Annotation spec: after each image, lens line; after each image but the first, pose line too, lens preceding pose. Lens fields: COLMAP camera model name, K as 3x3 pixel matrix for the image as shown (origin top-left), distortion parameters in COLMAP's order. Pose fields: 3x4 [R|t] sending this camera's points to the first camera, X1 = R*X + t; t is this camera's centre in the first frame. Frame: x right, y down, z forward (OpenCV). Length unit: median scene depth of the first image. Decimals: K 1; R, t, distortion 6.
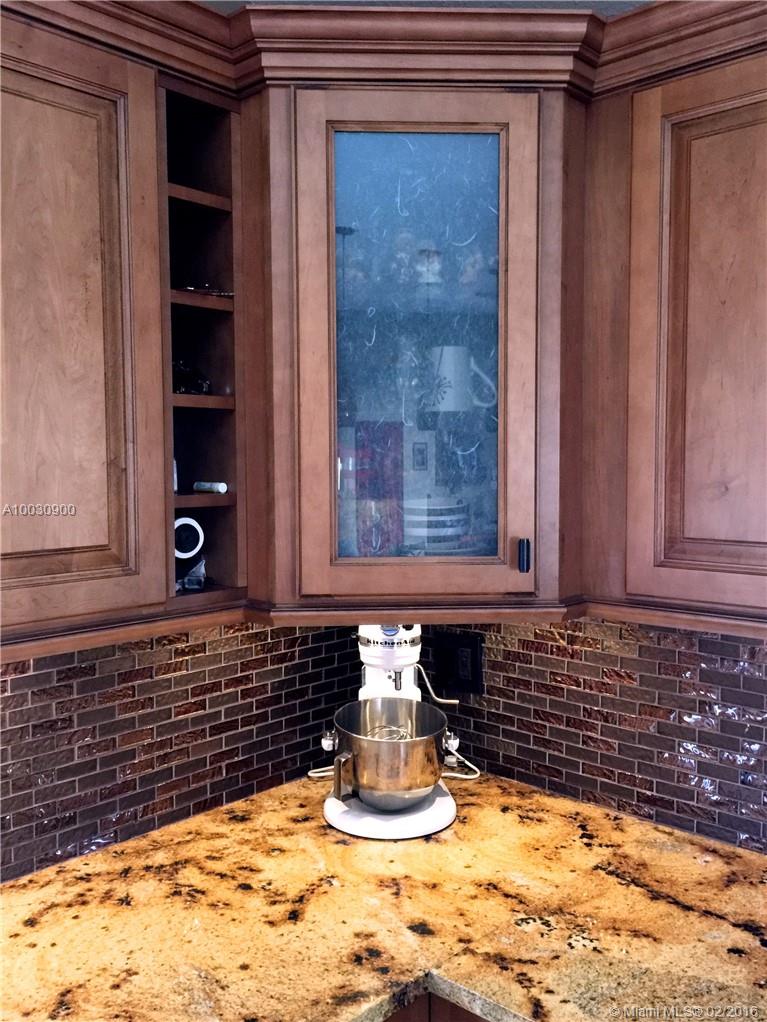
lens RADIAL K [[891.6, 0, 386.2], [0, 891.6, 509.9], [0, 0, 1]] dist [0.073582, -0.116901]
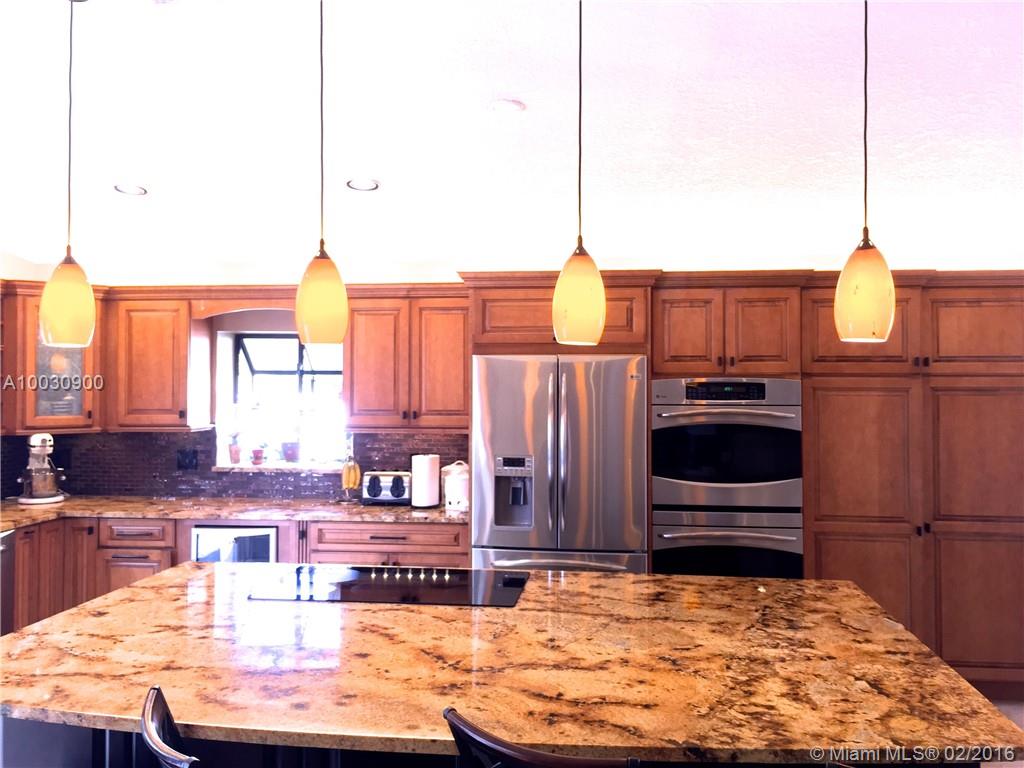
lens RADIAL K [[893.3, 0, 515.7], [0, 893.3, 377.9], [0, 0, 1]] dist [0.073582, -0.116901]
pose [[0.810973, 0.010822, 0.584984, -0.523737], [0.025983, 0.998176, -0.054487, 0.123256], [-0.584507, 0.059388, 0.809213, -2.662905]]
